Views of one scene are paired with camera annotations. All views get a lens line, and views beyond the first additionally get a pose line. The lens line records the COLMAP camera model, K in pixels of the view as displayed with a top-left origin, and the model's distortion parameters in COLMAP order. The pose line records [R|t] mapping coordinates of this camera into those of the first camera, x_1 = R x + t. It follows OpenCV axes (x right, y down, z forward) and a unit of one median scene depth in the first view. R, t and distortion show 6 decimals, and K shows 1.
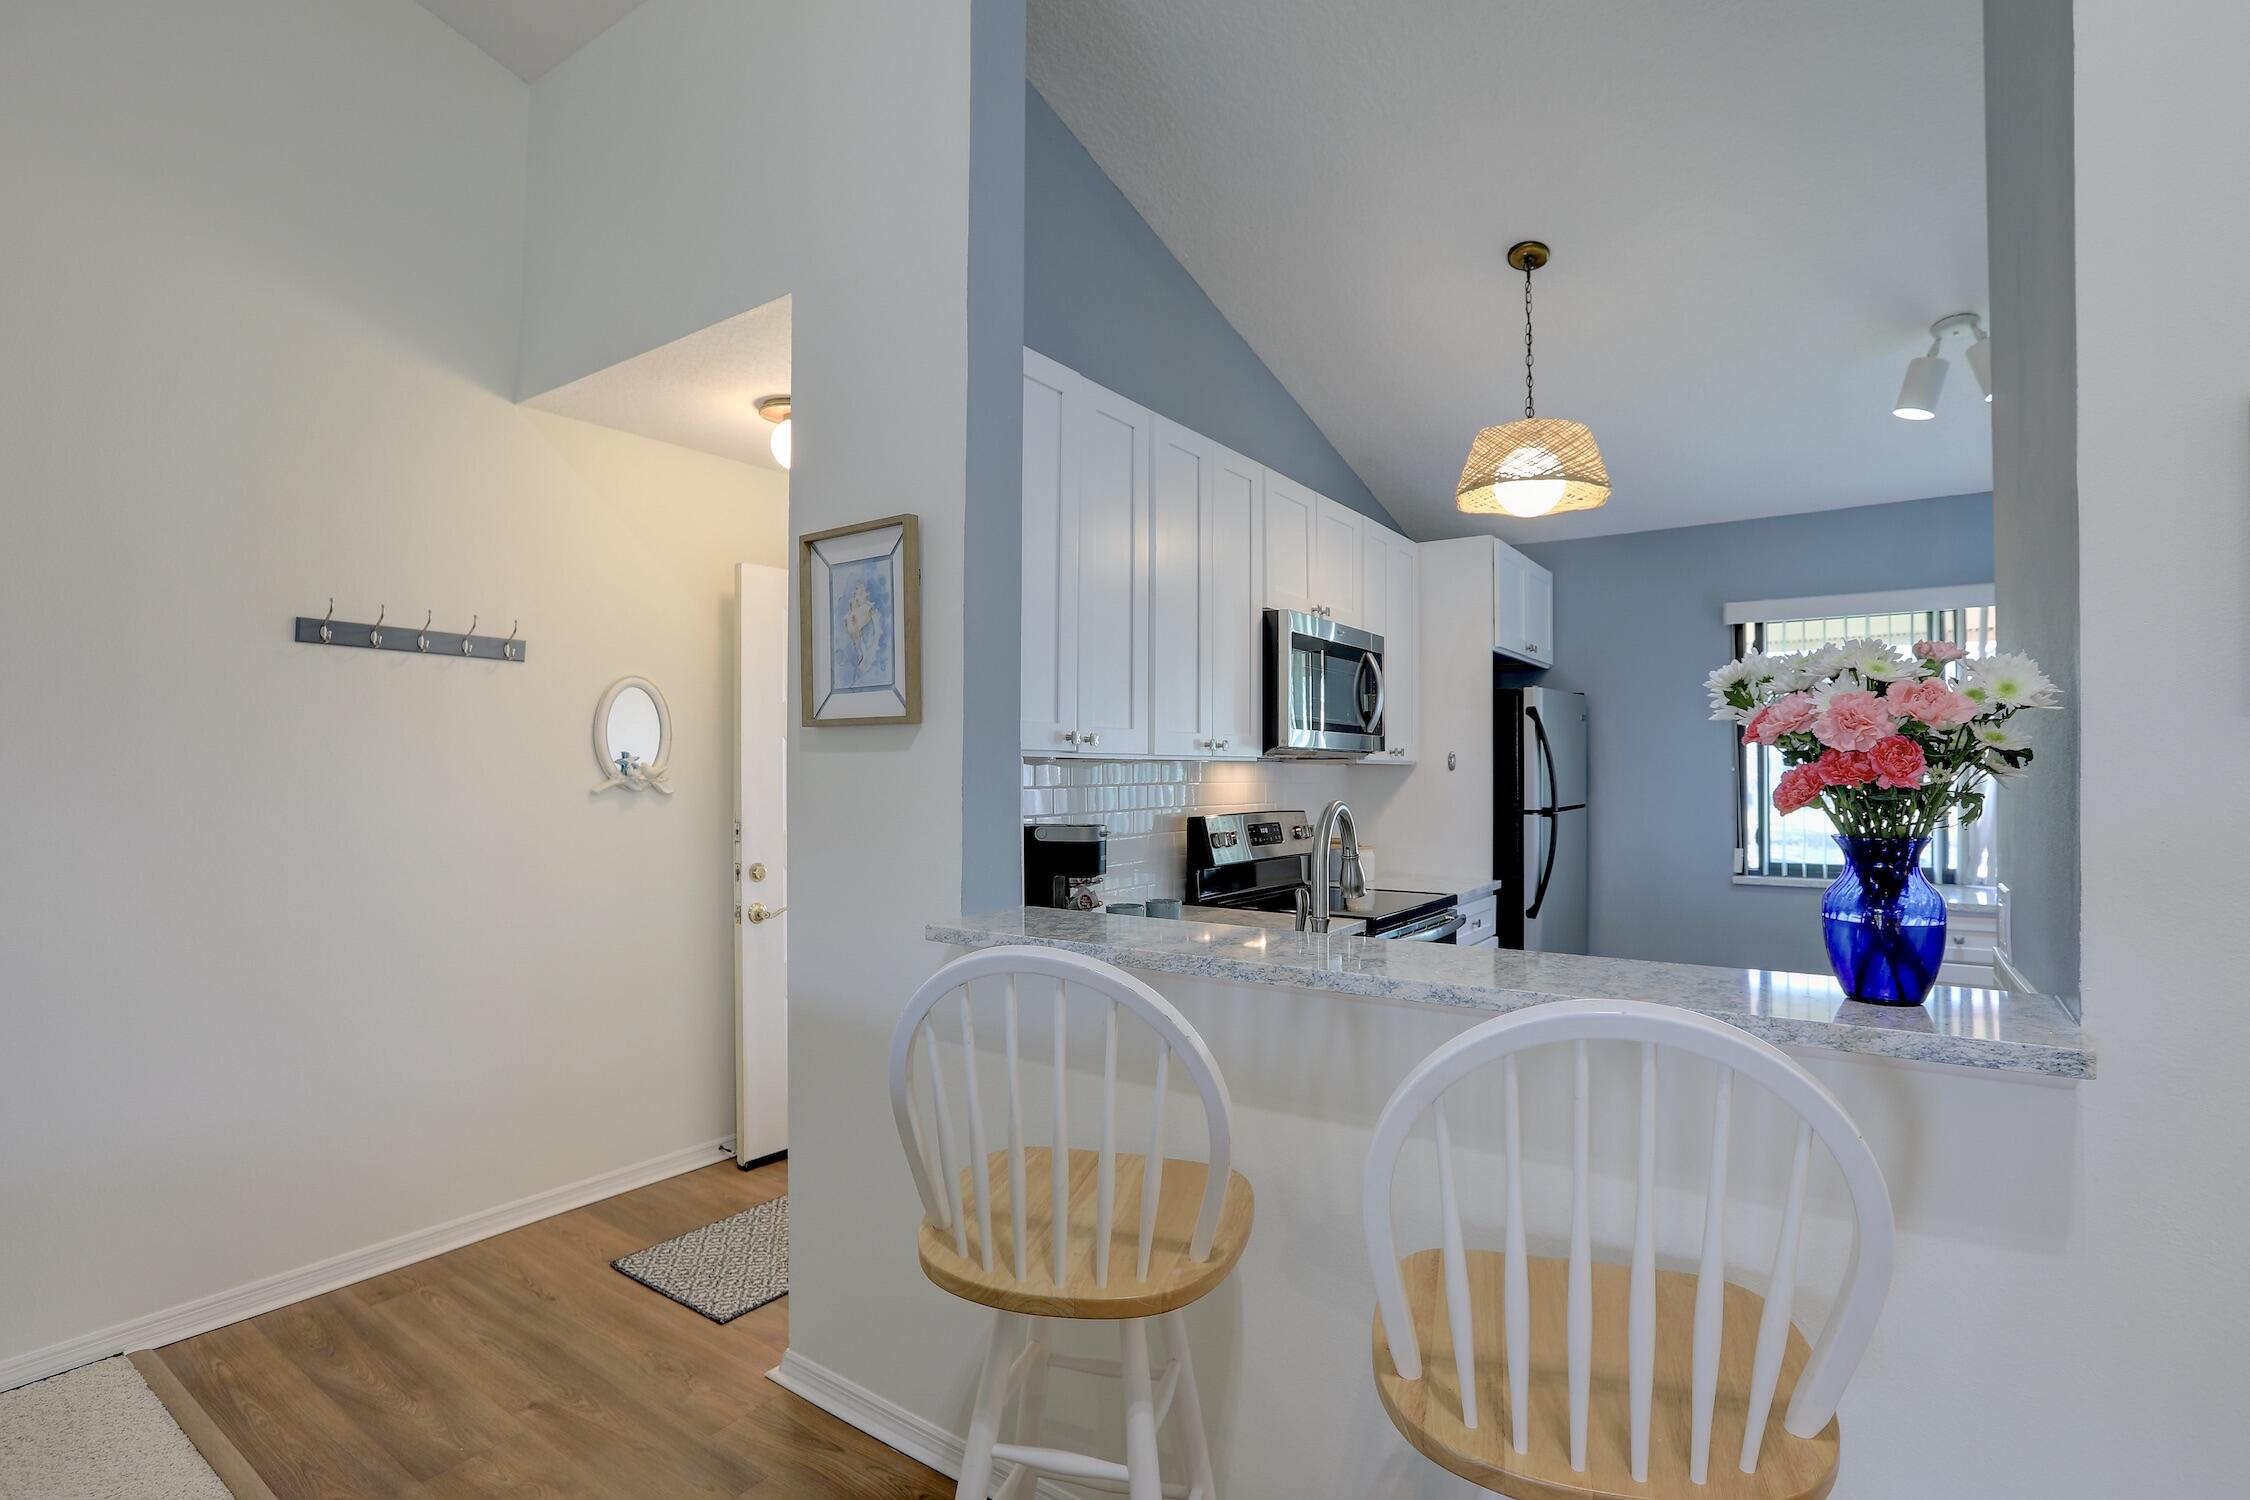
lens RADIAL K [[1079.3, 0, 1116.6], [0, 1079.3, 766.5], [0, 0, 1]] dist [-0.034460, 0.001212]
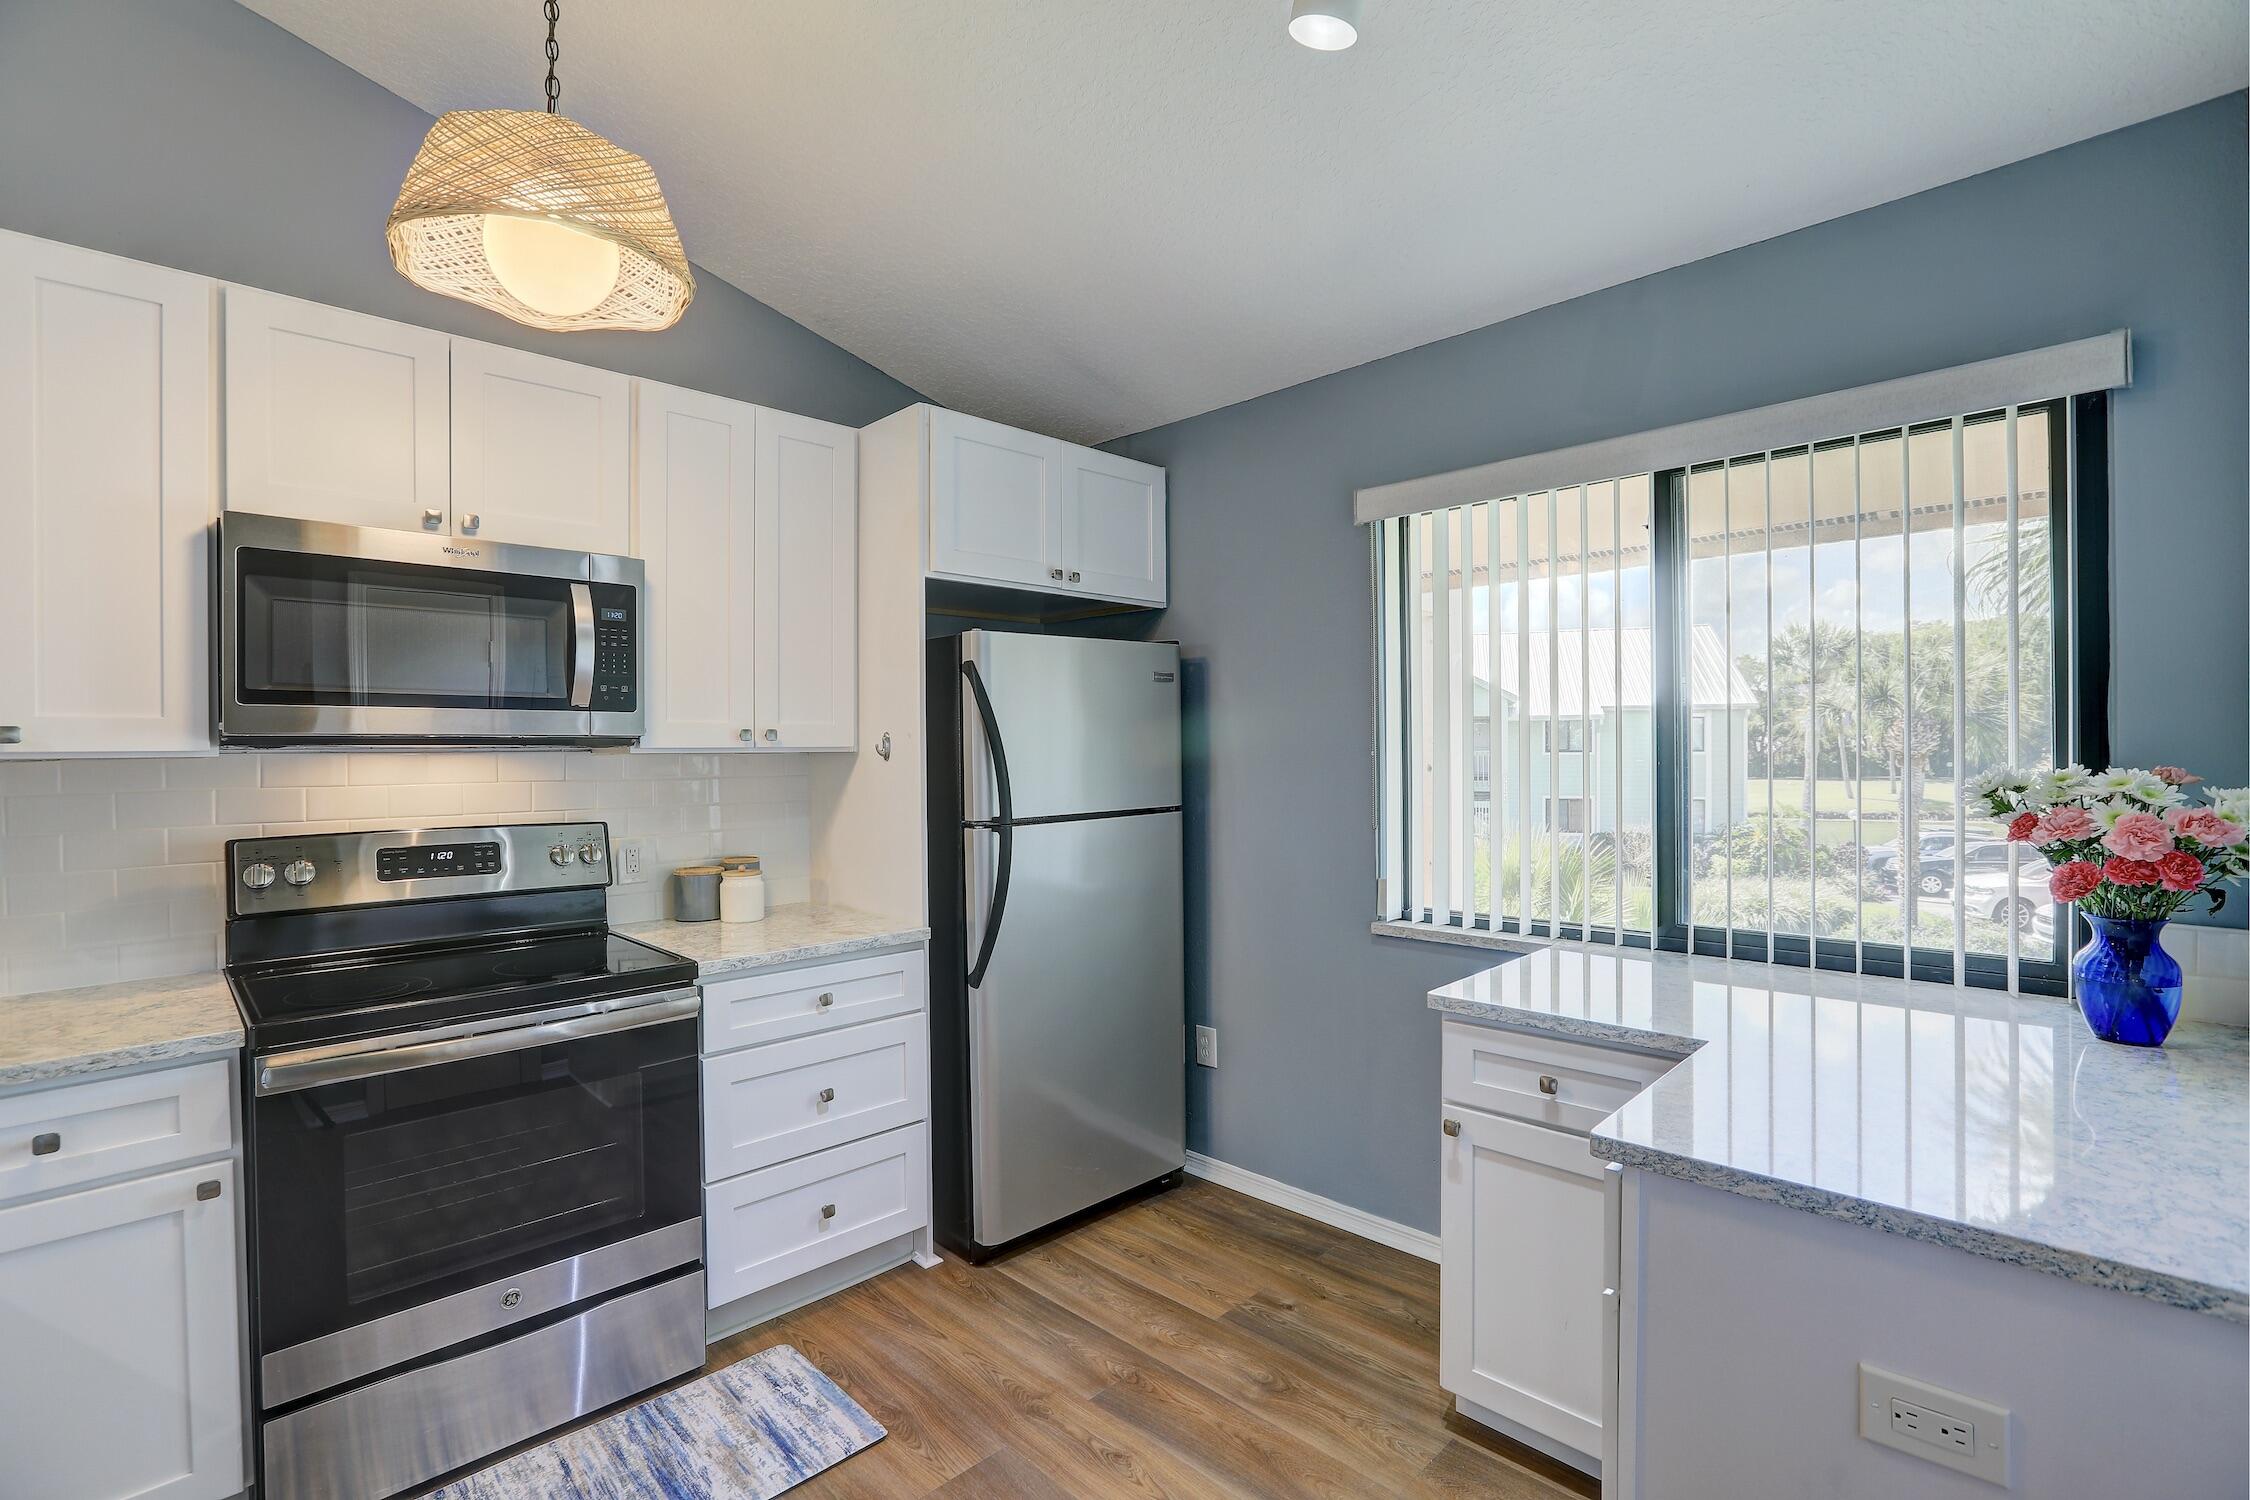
lens RADIAL K [[1021.0, 0, 1137.9], [0, 1021.0, 751.5], [0, 0, 1]] dist [-0.058188, 0.018878]
pose [[0.983754, -0.011488, -0.179154, 0.706825], [0.012732, 0.999902, 0.005794, -0.004134], [0.179070, -0.007981, 0.983804, 0.492772]]
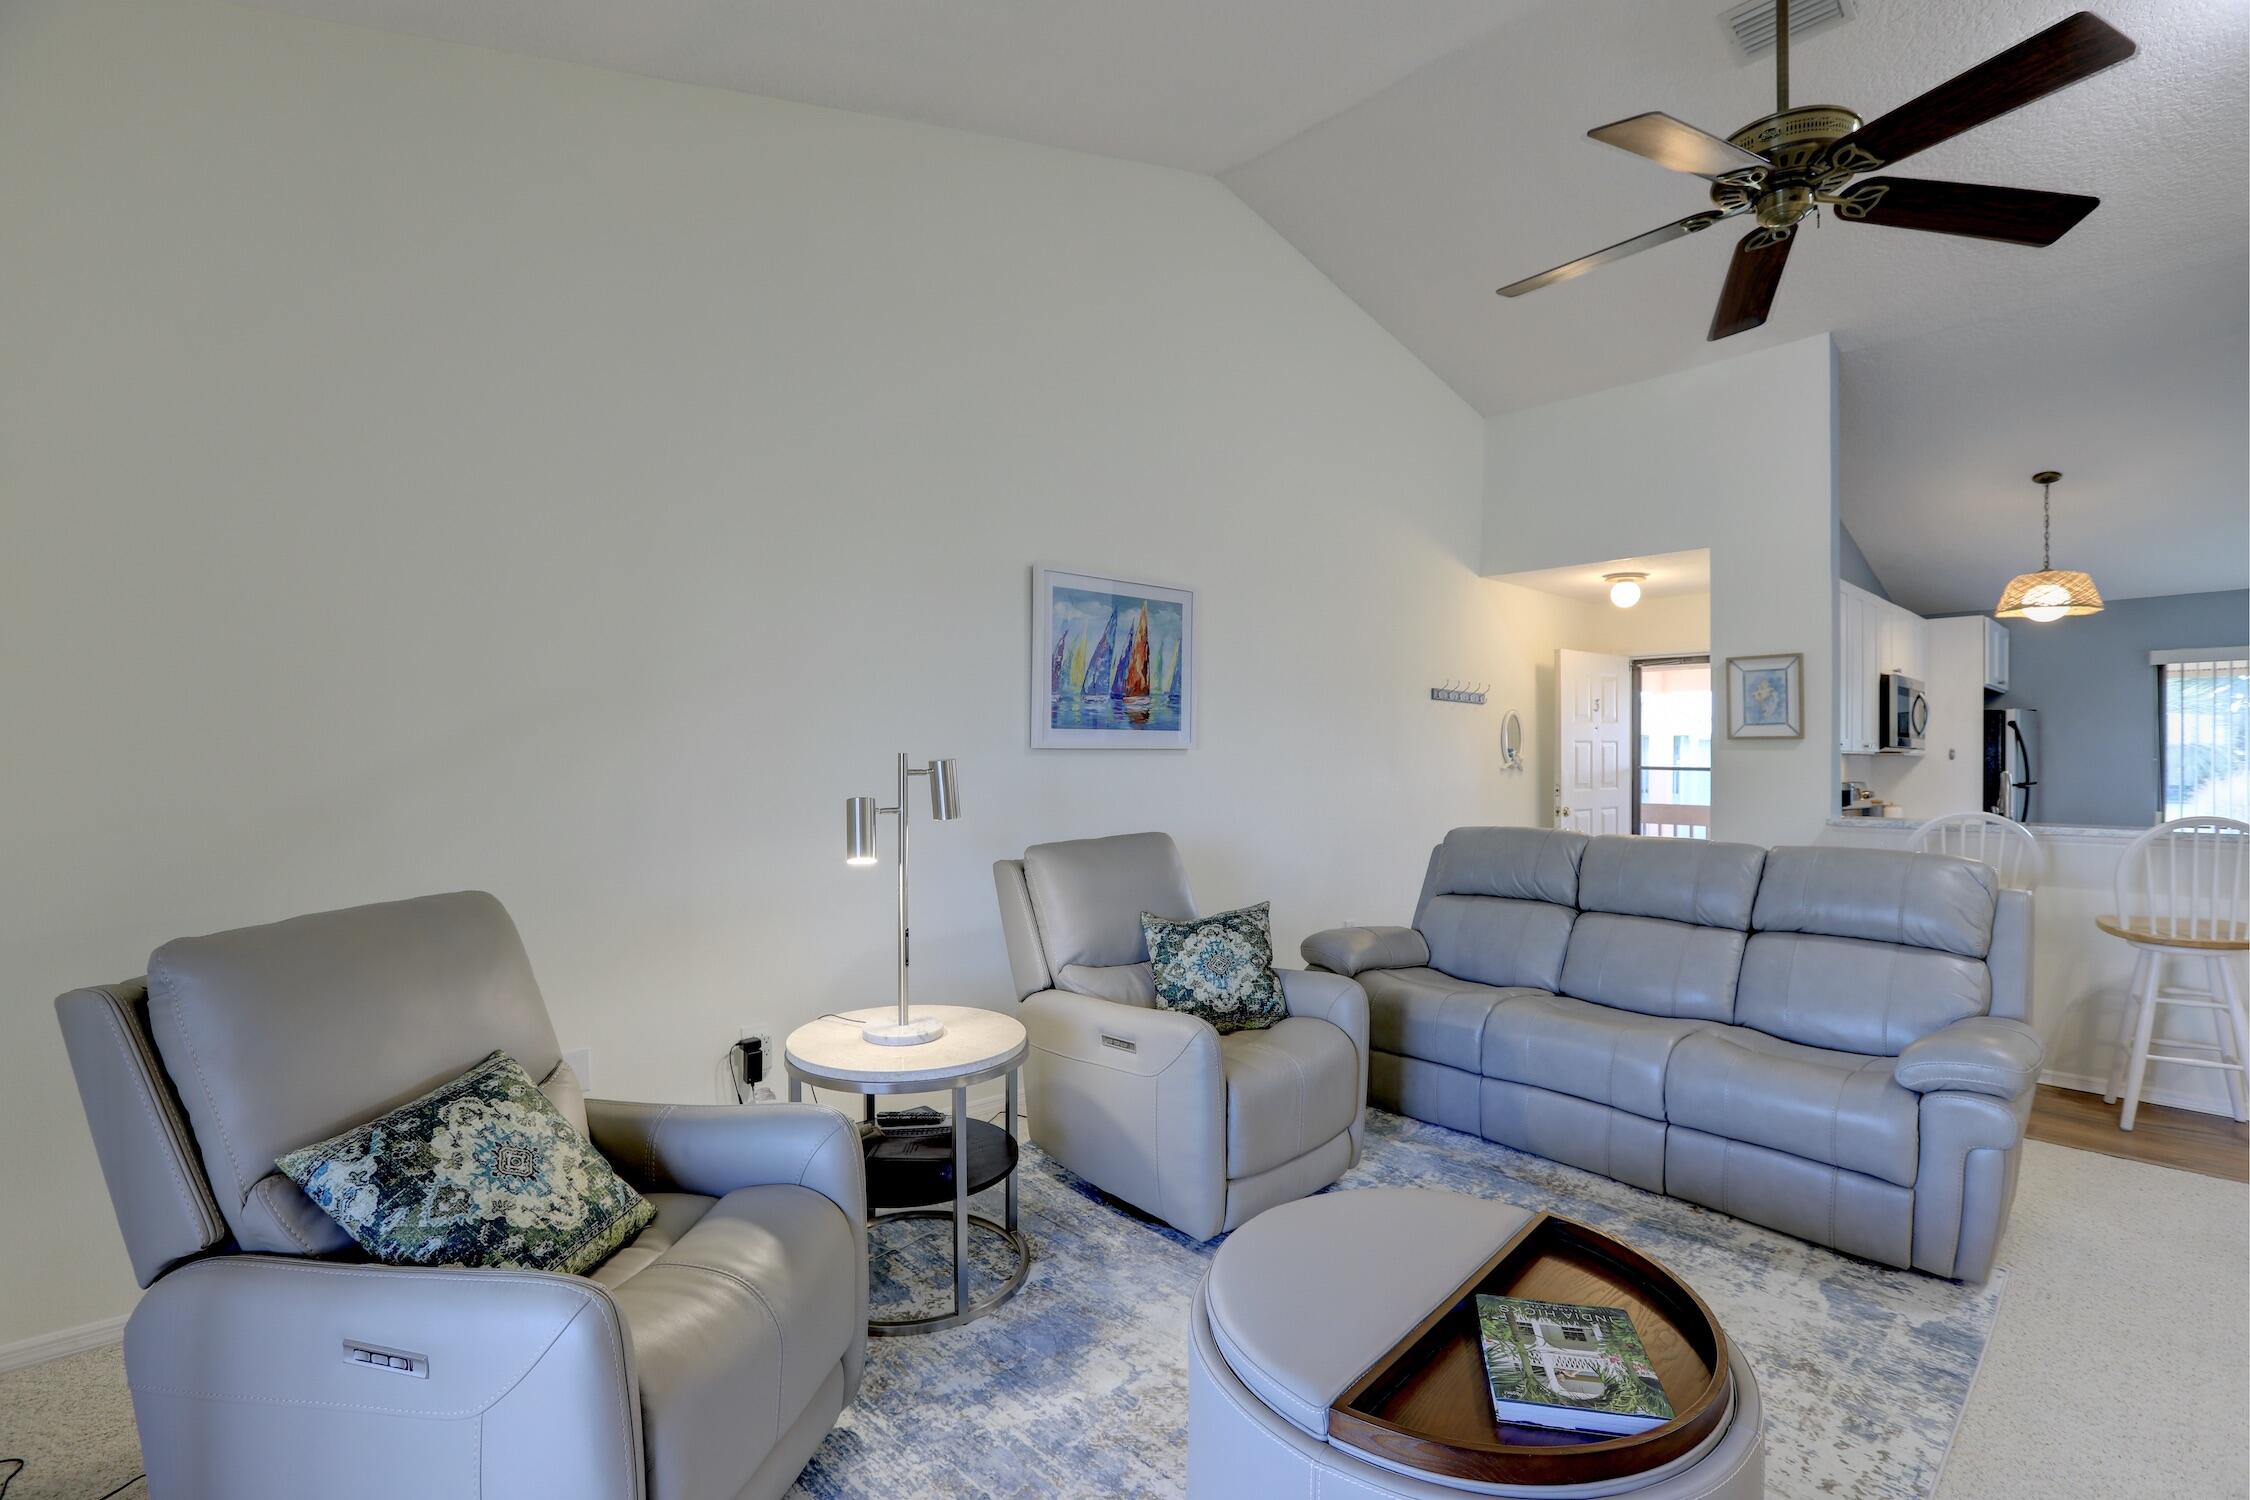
lens RADIAL K [[1021.0, 0, 1137.9], [0, 1021.0, 751.5], [0, 0, 1]] dist [-0.058188, 0.018878]
pose [[0.972230, 0.002775, -0.234010, -0.655188], [-0.003645, 0.999988, -0.003282, 0.000582], [0.233998, 0.004044, 0.972229, -0.901686]]
